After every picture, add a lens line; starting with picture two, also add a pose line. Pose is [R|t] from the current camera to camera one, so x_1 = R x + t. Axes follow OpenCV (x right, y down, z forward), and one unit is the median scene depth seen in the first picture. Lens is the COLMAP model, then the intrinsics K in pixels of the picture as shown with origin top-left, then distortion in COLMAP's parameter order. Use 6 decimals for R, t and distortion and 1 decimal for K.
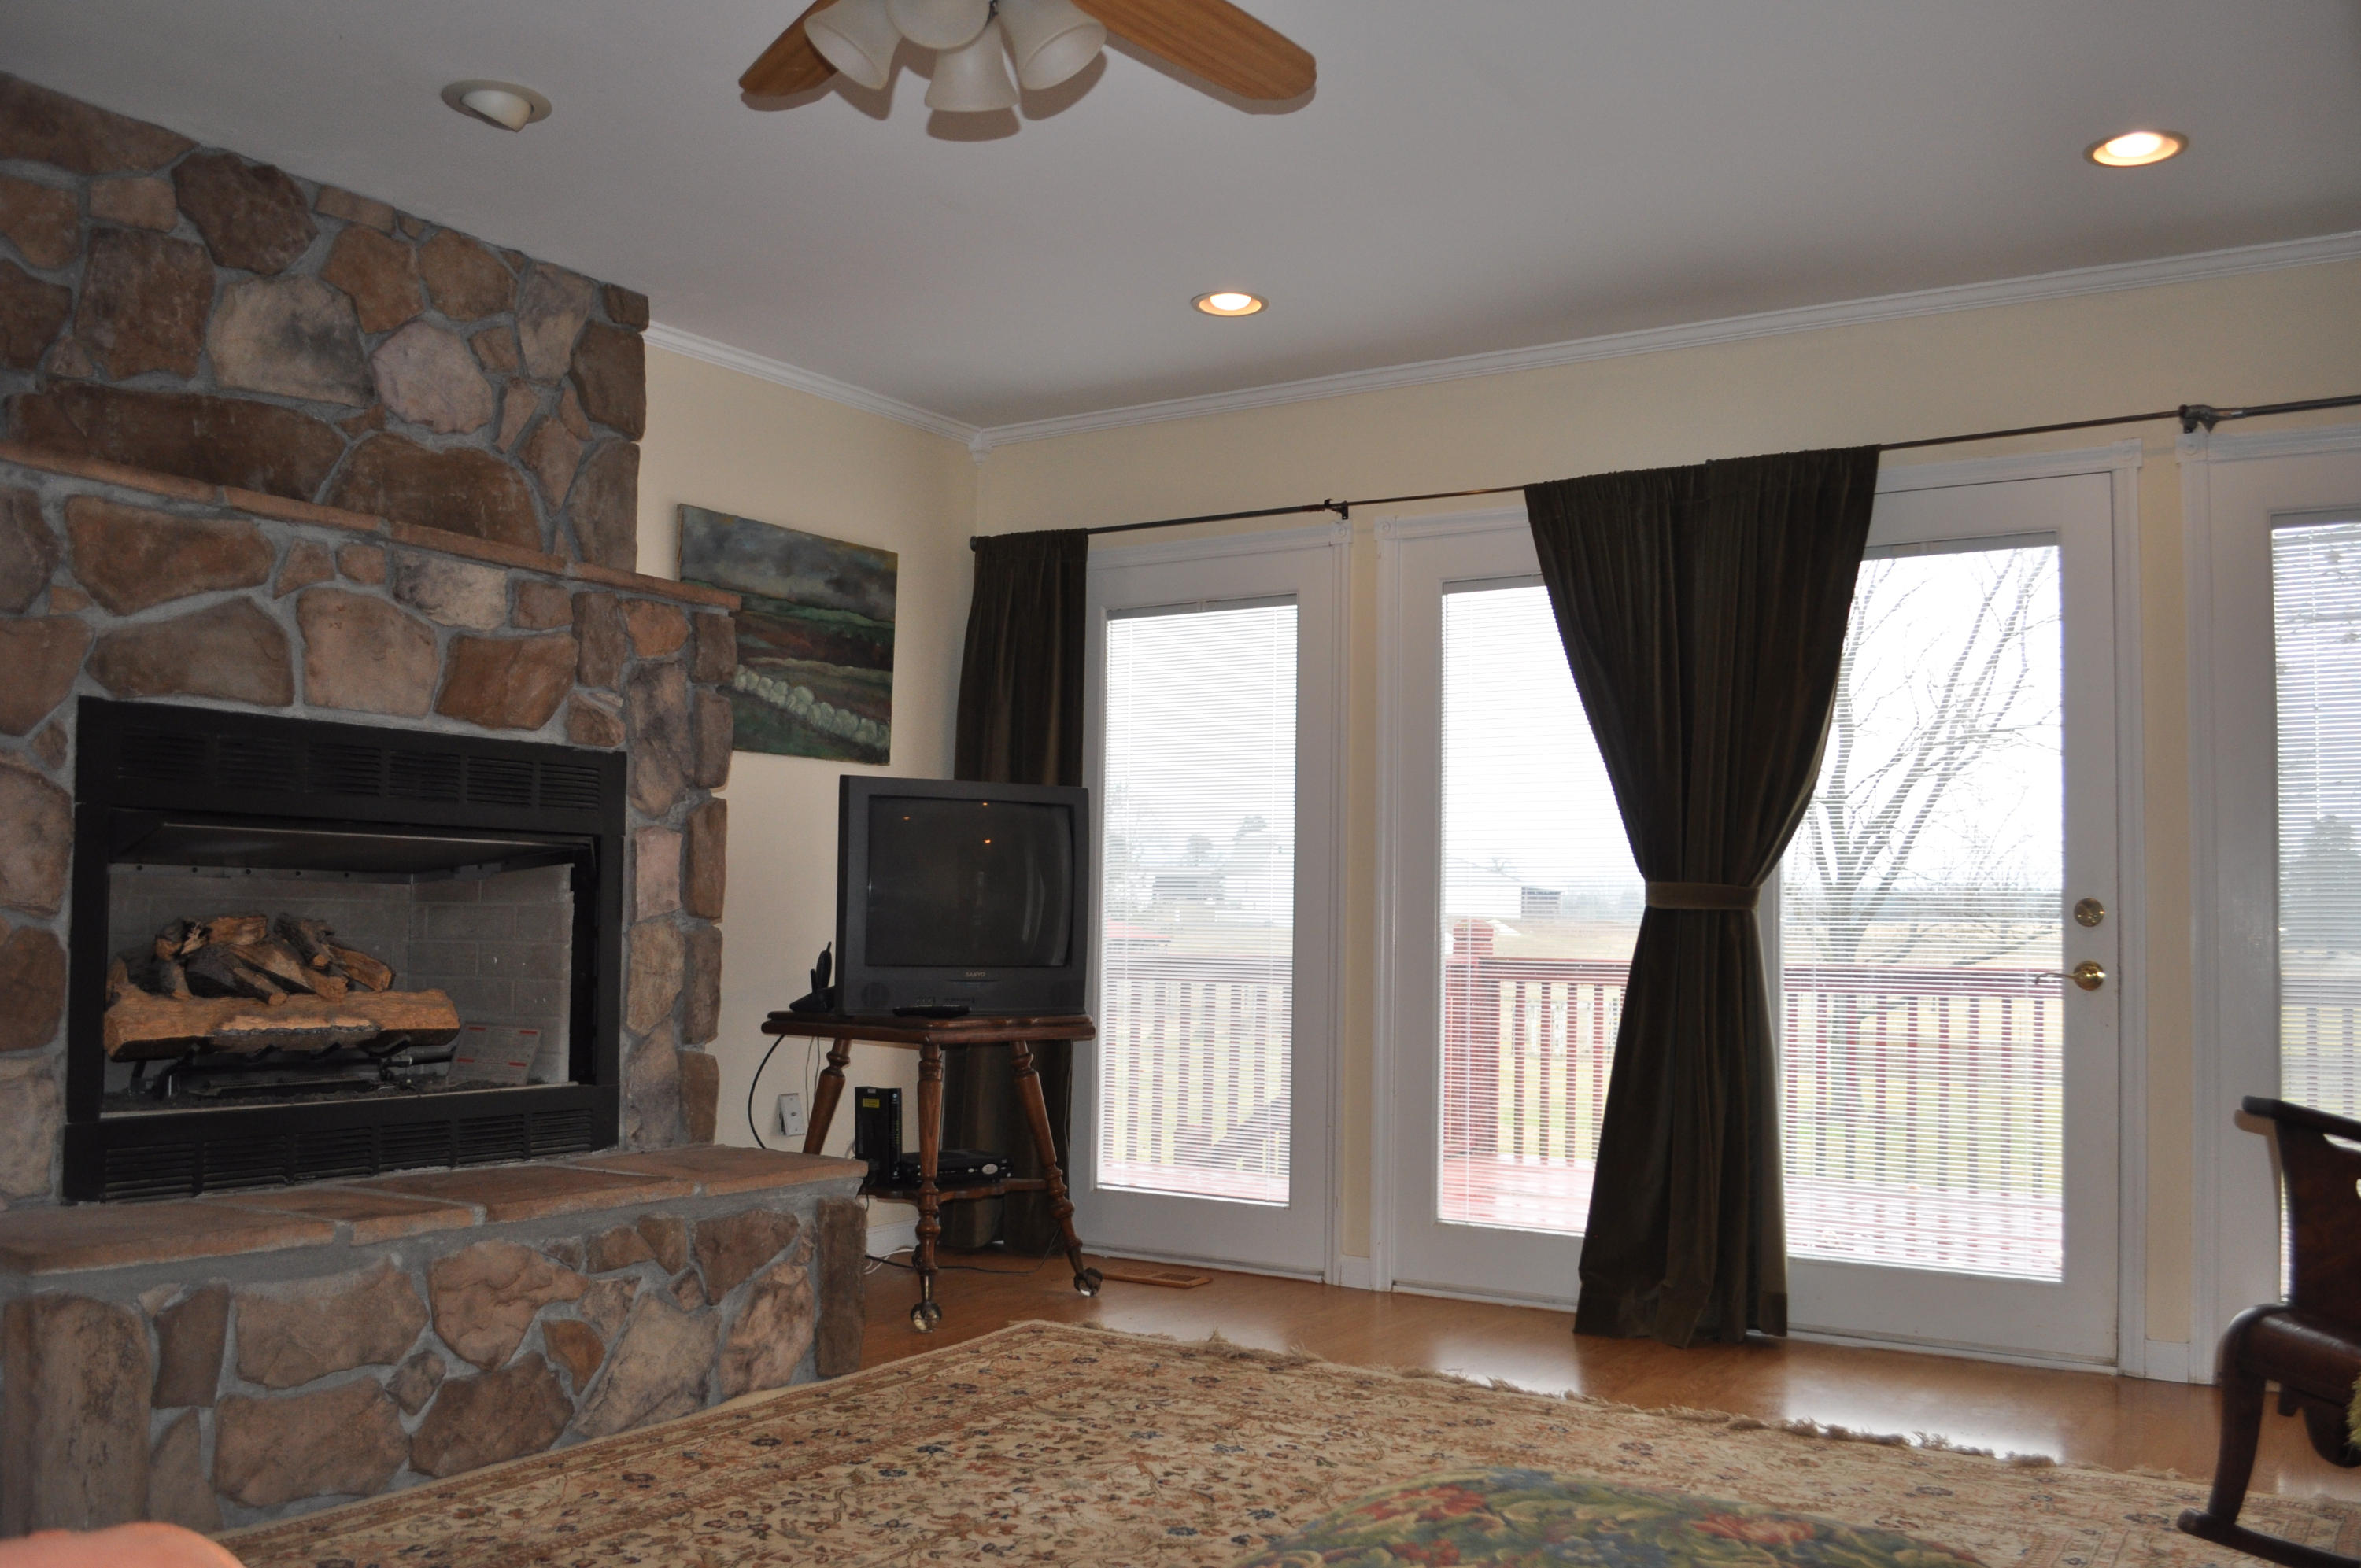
lens RADIAL K [[2074.0, 0, 1181.3], [0, 2074.0, 777.5], [0, 0, 1]] dist [-0.090387, 0.010827]
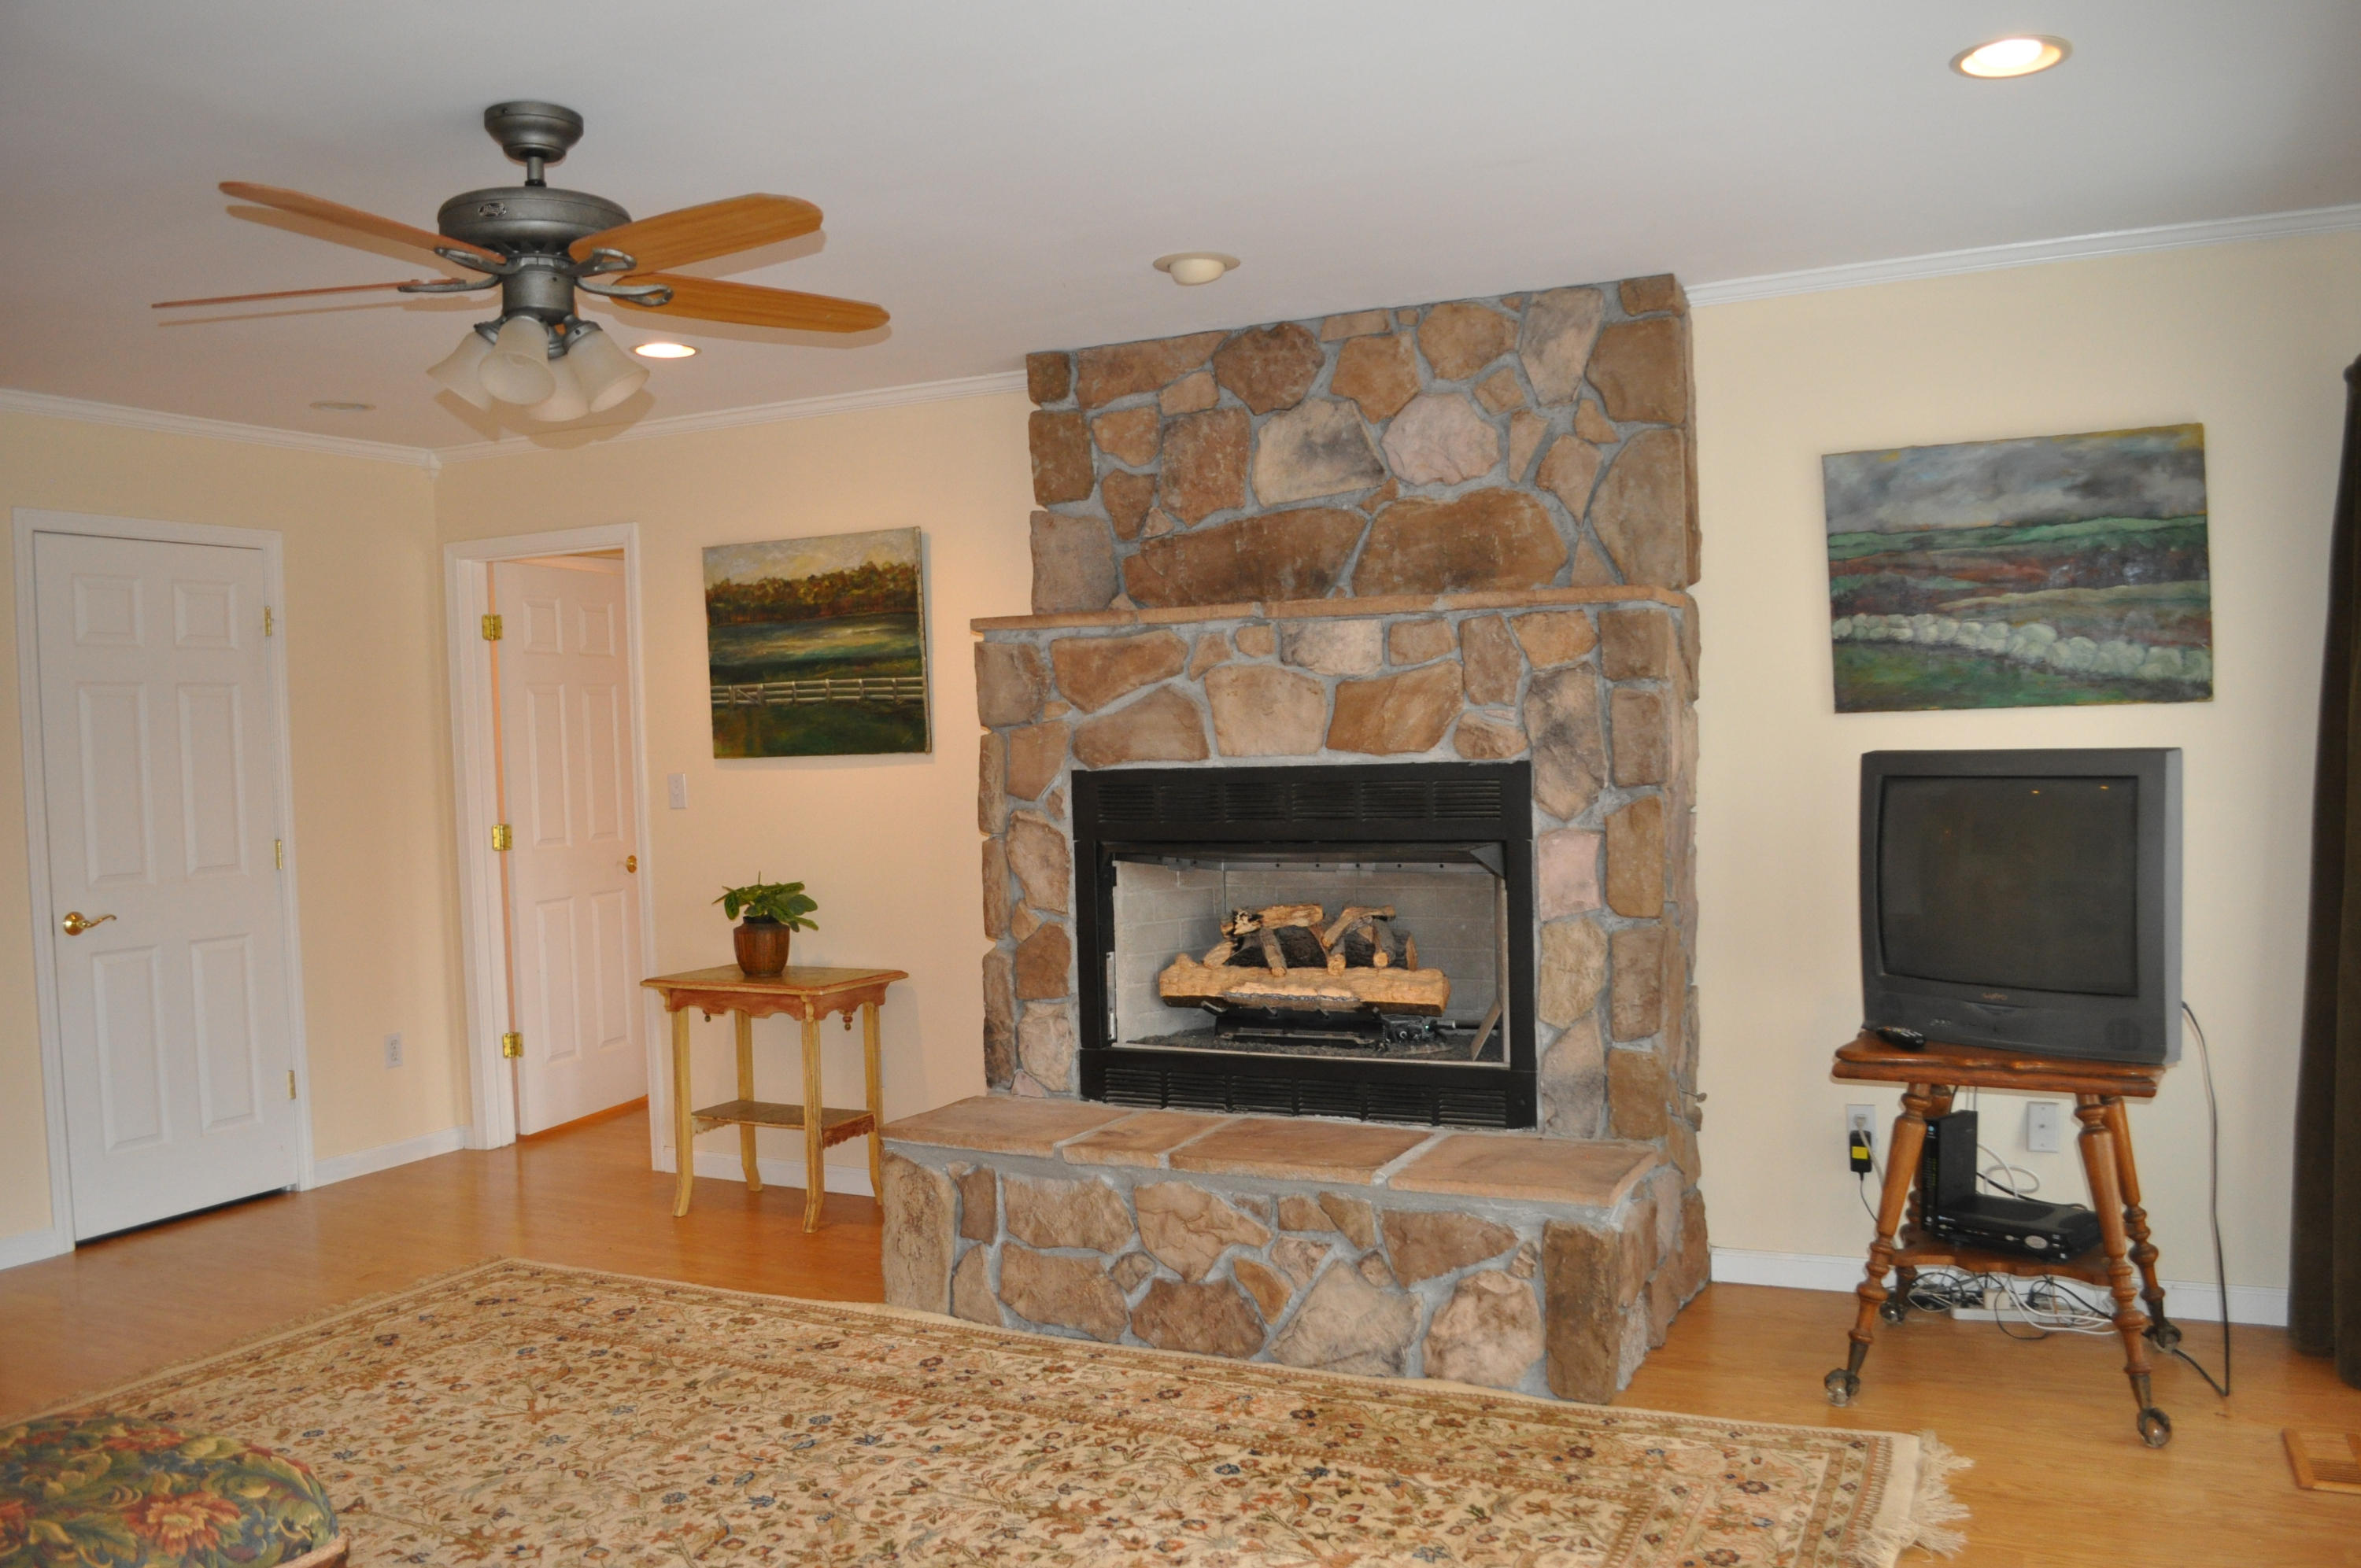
lens RADIAL K [[1840.3, 0, 1184.1], [0, 1840.3, 809.6], [0, 0, 1]] dist [-0.086896, 0.014790]
pose [[0.092705, 0.022635, -0.995436, 0.706840], [0.104787, 0.993968, 0.032360, -0.039464], [0.990164, -0.107309, 0.089774, 0.802368]]
